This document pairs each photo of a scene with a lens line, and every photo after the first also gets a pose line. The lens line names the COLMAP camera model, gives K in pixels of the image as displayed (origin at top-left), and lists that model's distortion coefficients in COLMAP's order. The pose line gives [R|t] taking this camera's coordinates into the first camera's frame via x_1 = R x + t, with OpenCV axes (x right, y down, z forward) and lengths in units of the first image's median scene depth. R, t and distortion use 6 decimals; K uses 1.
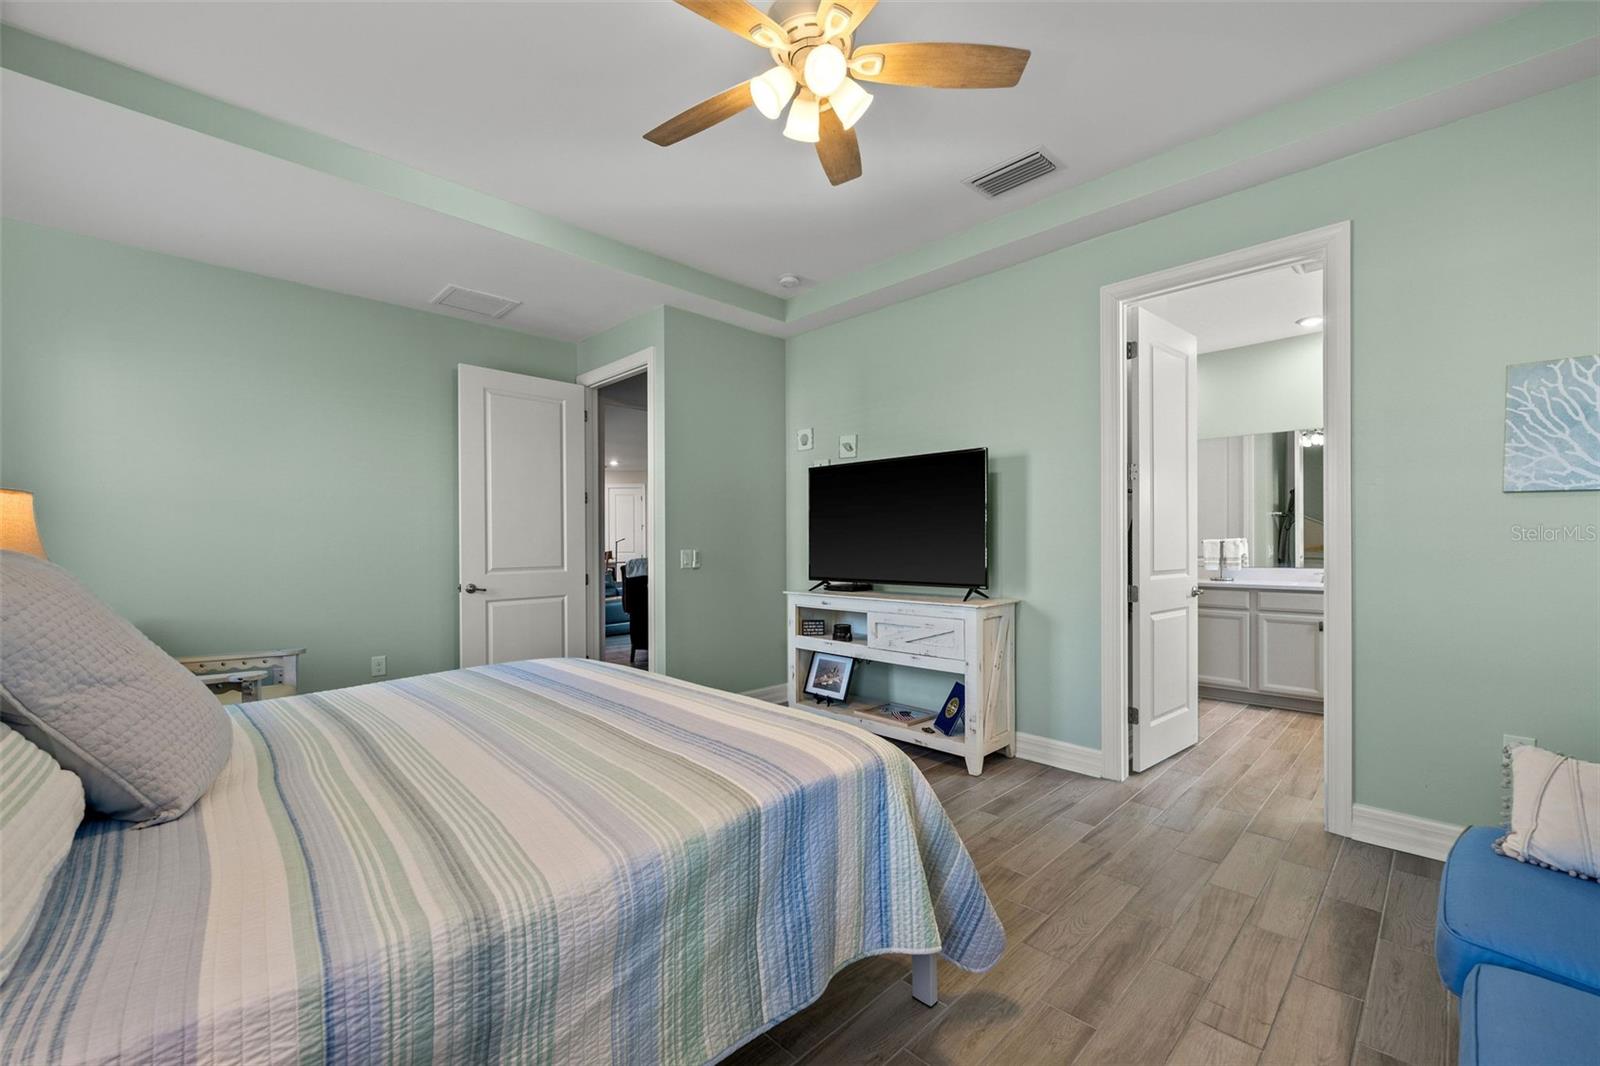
lens RADIAL K [[635.1, 0, 801.0], [0, 635.1, 539.1], [0, 0, 1]] dist [-0.003387, 0.000694]
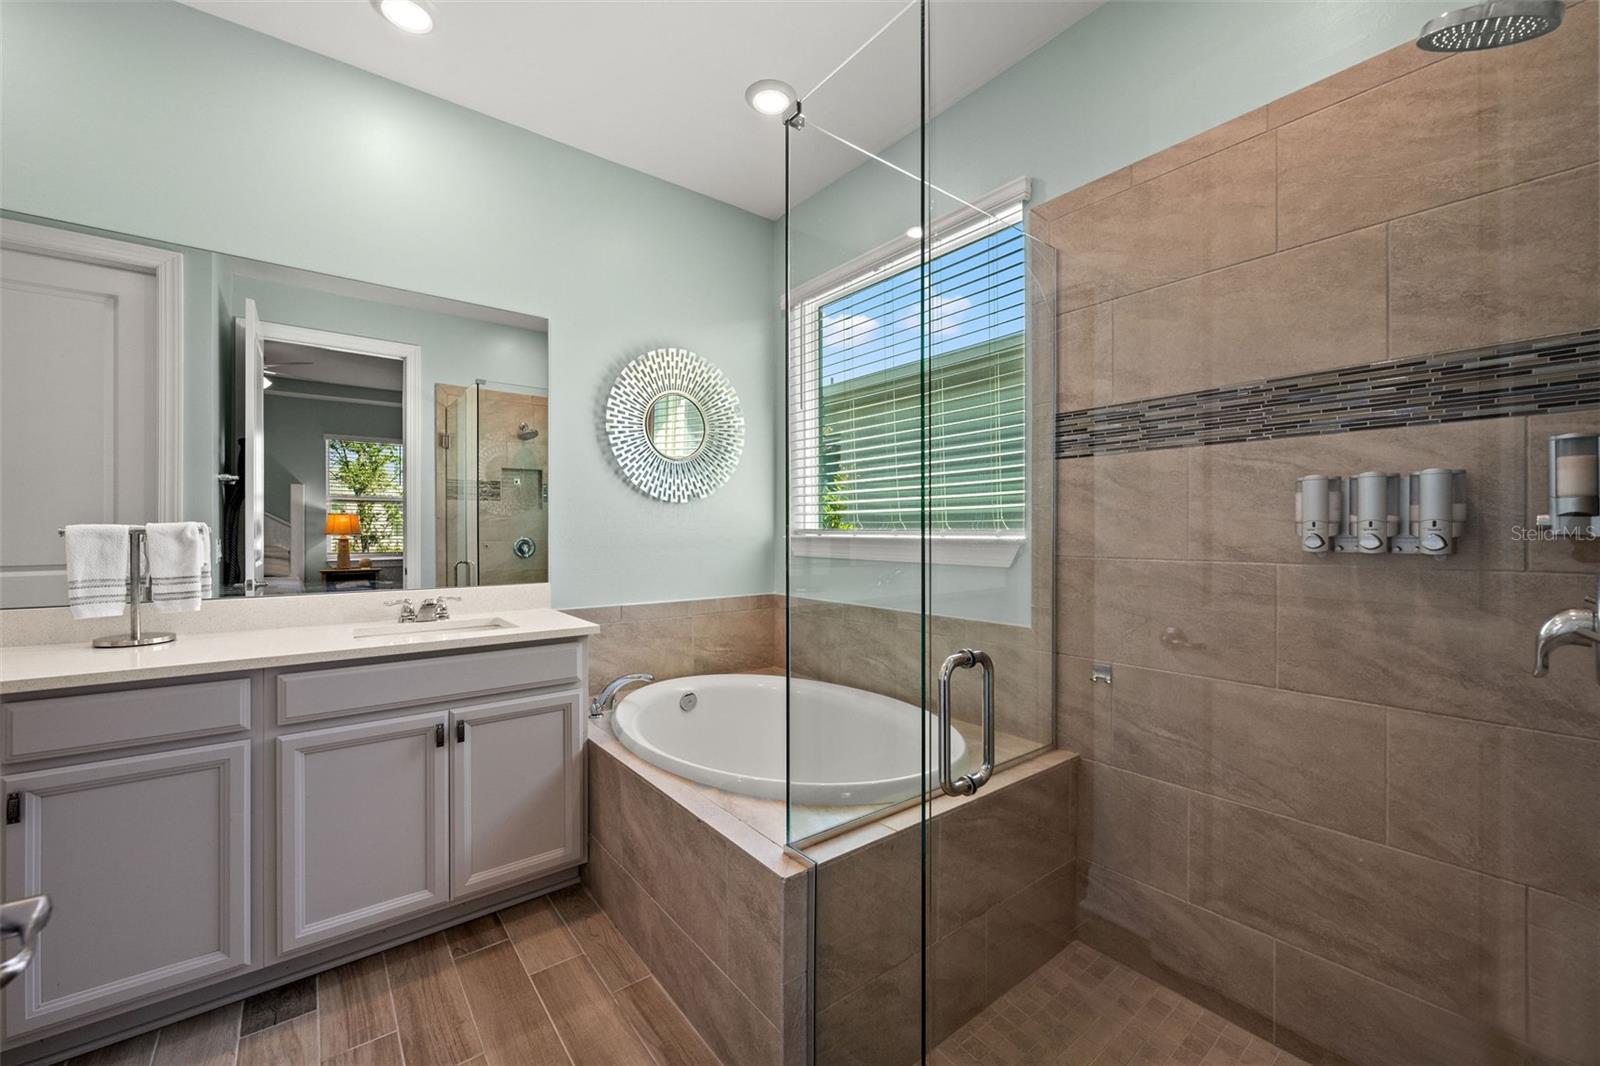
lens RADIAL K [[635.1, 0, 797.1], [0, 635.1, 529.3], [0, 0, 1]] dist [-0.003387, 0.000694]
pose [[0.111930, -0.000394, 0.993716, 0.370811], [-0.006330, 0.999979, 0.001109, 0.000427], [-0.993696, -0.006414, 0.111925, 0.618998]]
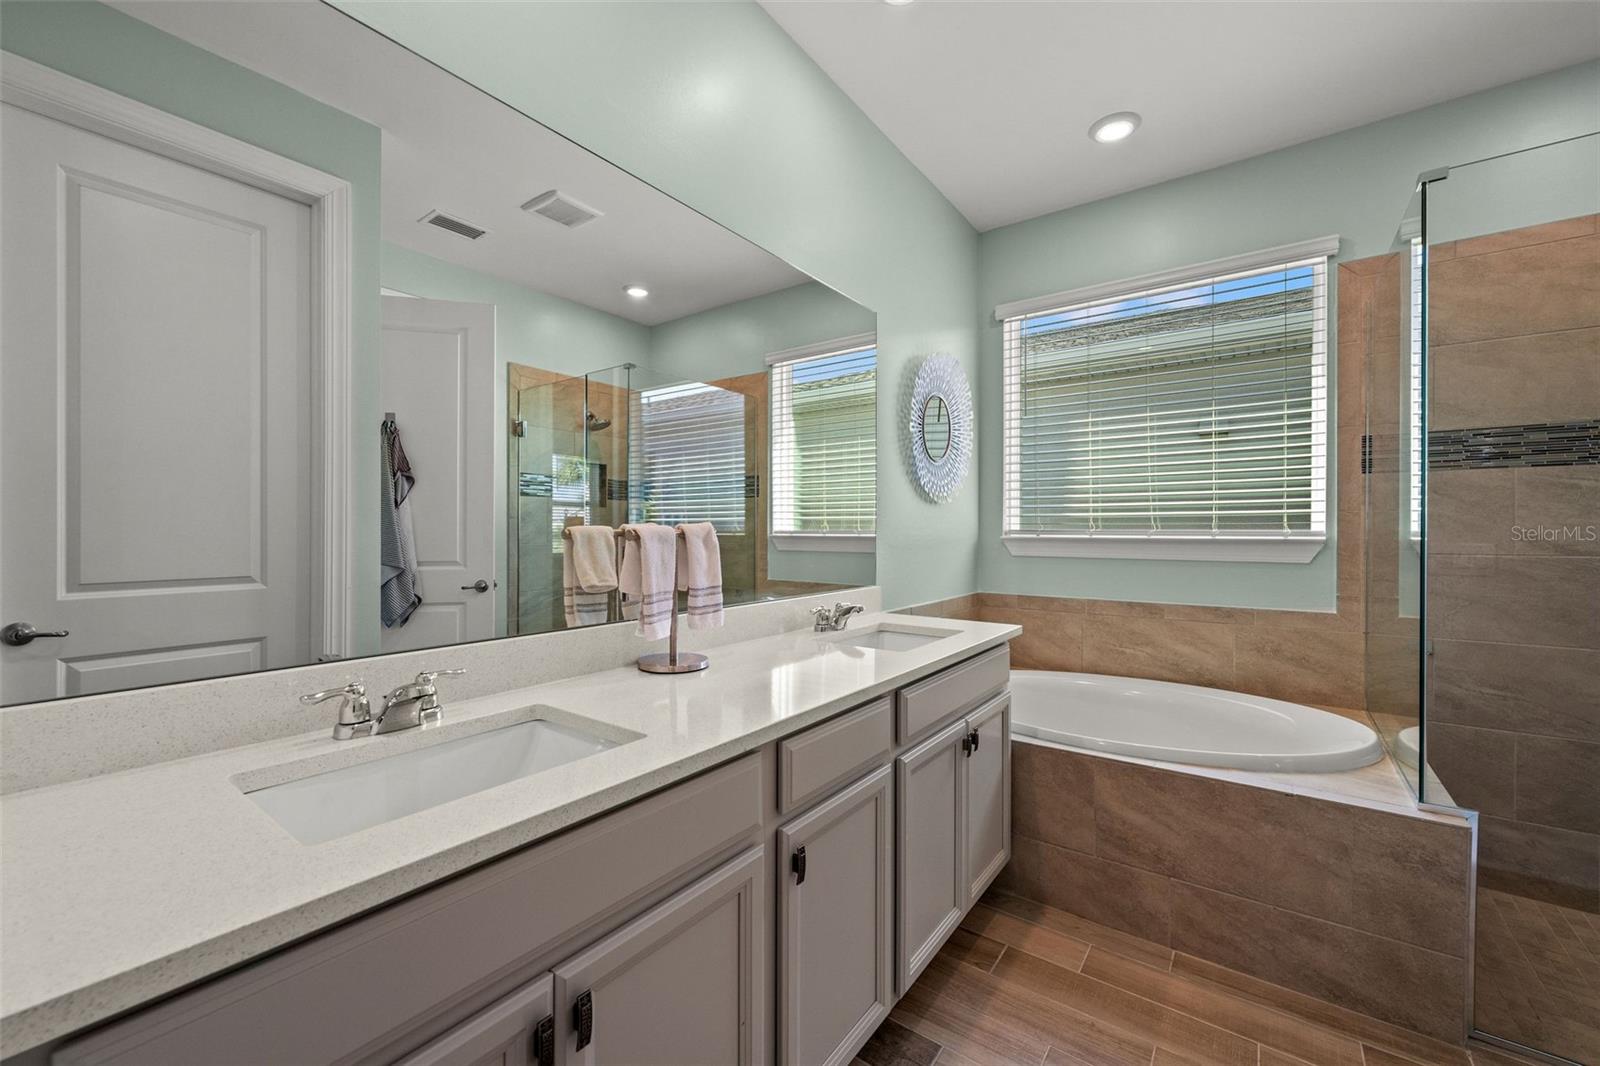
lens RADIAL K [[635.1, 0, 791.0], [0, 635.1, 529.3], [0, 0, 1]] dist [-0.003387, 0.000694]
pose [[-0.156307, -0.002059, 0.987706, 0.377750], [-0.006983, 0.999975, 0.000980, 0.001068], [-0.987684, -0.006744, -0.156317, 1.014524]]
